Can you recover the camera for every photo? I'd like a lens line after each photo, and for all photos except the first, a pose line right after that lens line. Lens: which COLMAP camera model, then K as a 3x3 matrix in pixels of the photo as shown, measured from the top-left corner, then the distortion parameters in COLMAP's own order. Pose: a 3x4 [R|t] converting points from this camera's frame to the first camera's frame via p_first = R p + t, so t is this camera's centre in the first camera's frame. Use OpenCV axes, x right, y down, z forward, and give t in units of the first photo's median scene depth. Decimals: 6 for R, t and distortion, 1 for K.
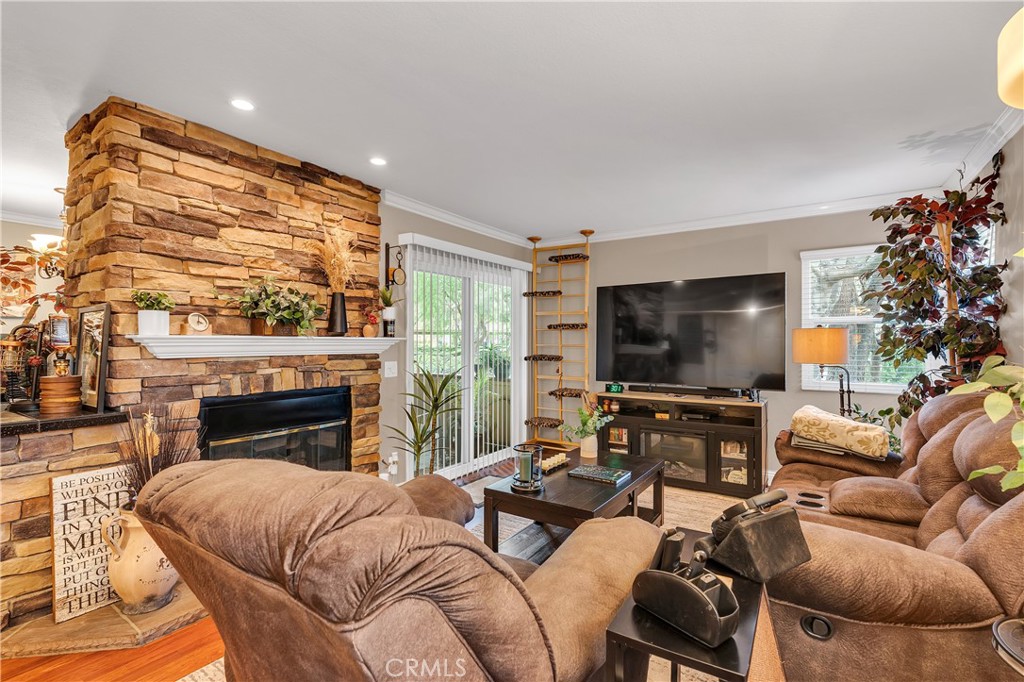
lens RADIAL K [[460.8, 0, 512.6], [0, 460.8, 339.3], [0, 0, 1]] dist [-0.002479, 0.000243]
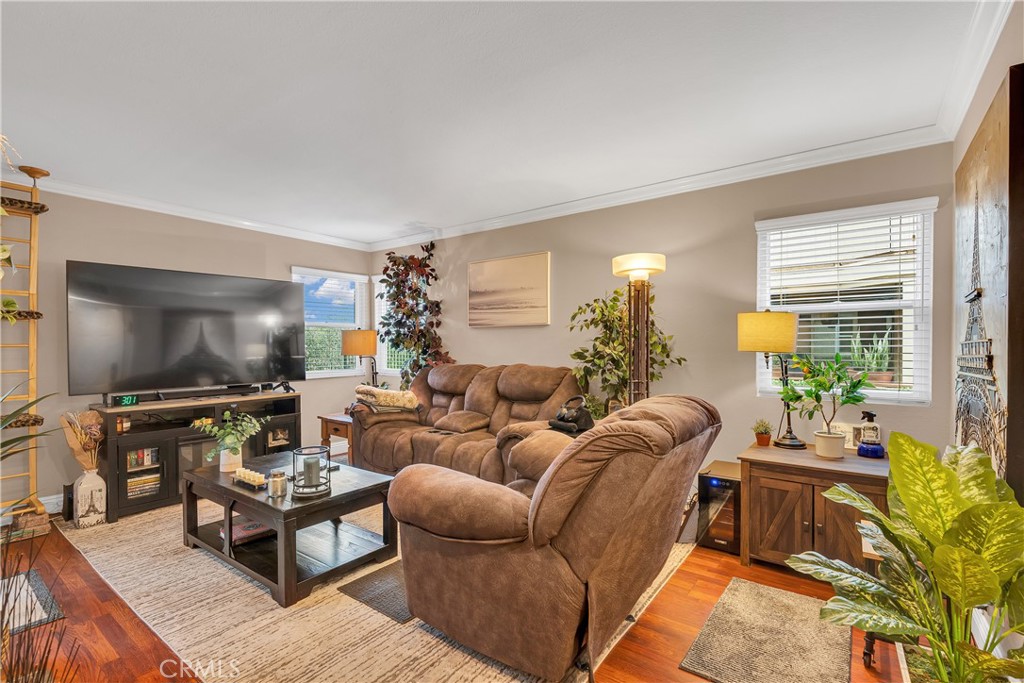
lens RADIAL K [[460.8, 0, 512.6], [0, 460.8, 339.8], [0, 0, 1]] dist [-0.002479, 0.000243]
pose [[0.060362, 0.003607, 0.998170, -0.509686], [-0.003563, 0.999988, -0.003398, 0.006609], [-0.998170, -0.003351, 0.060374, 0.322766]]
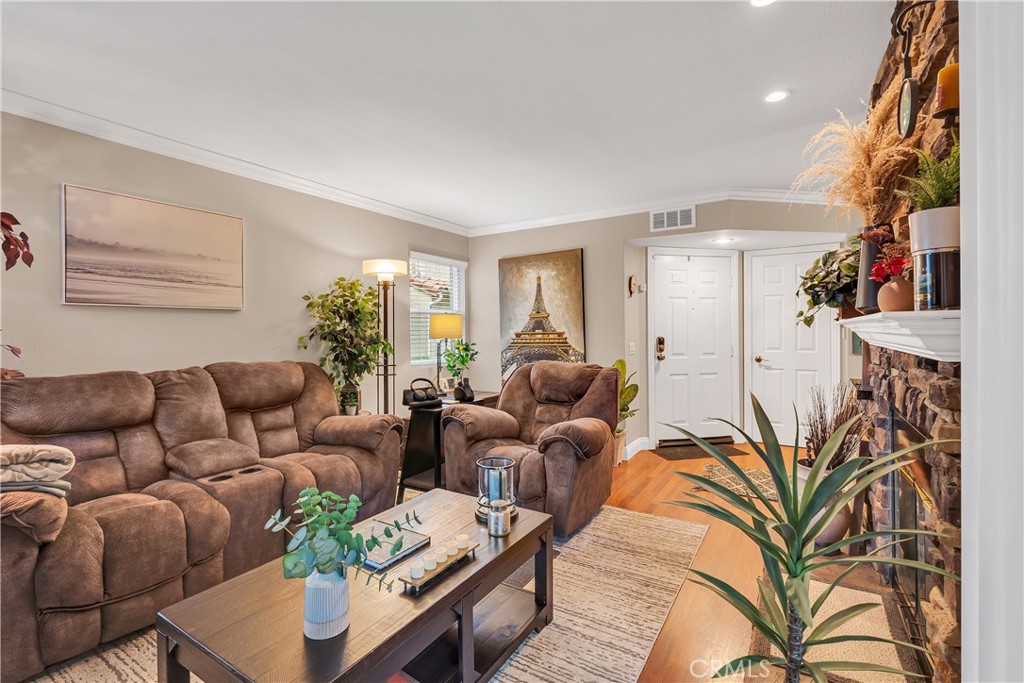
lens RADIAL K [[460.8, 0, 512.6], [0, 460.8, 339.8], [0, 0, 1]] dist [-0.002479, 0.000243]
pose [[-0.999817, 0.008092, -0.017310, 0.026744], [0.008027, 0.999960, 0.003860, 0.018987], [0.017341, 0.003720, -0.999843, 1.060100]]
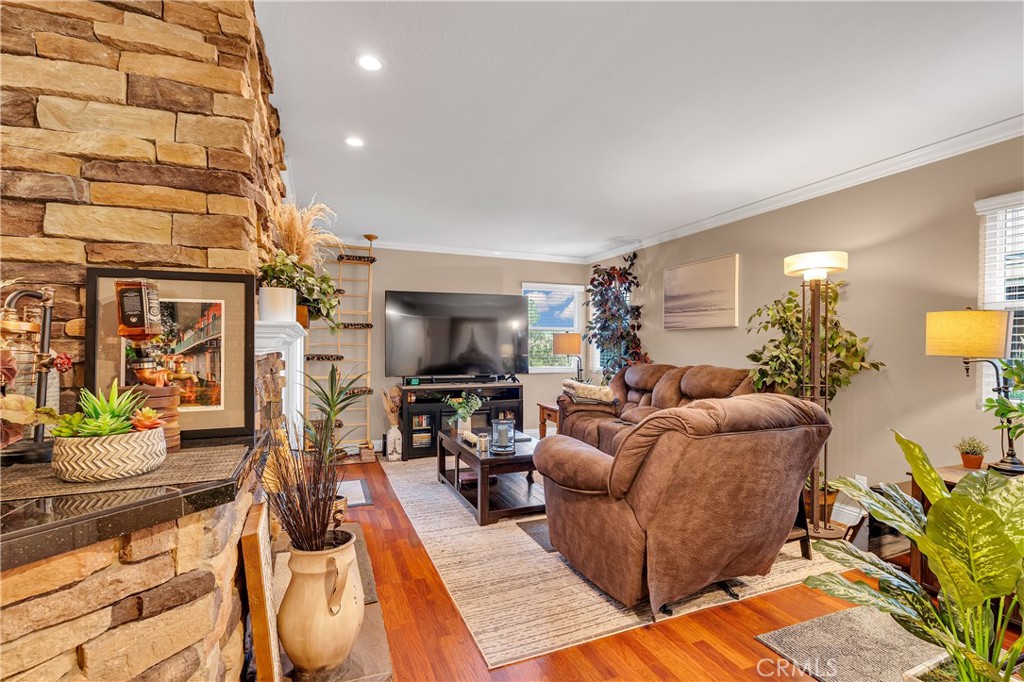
lens RADIAL K [[471.4, 0, 522.3], [0, 471.4, 332.9], [0, 0, 1]] dist [0.000461, 0.000112]
pose [[0.557687, 0.017705, 0.829863, -0.610788], [-0.005627, 0.999830, -0.017550, 0.004520], [-0.830033, 0.005117, 0.557692, 0.128854]]
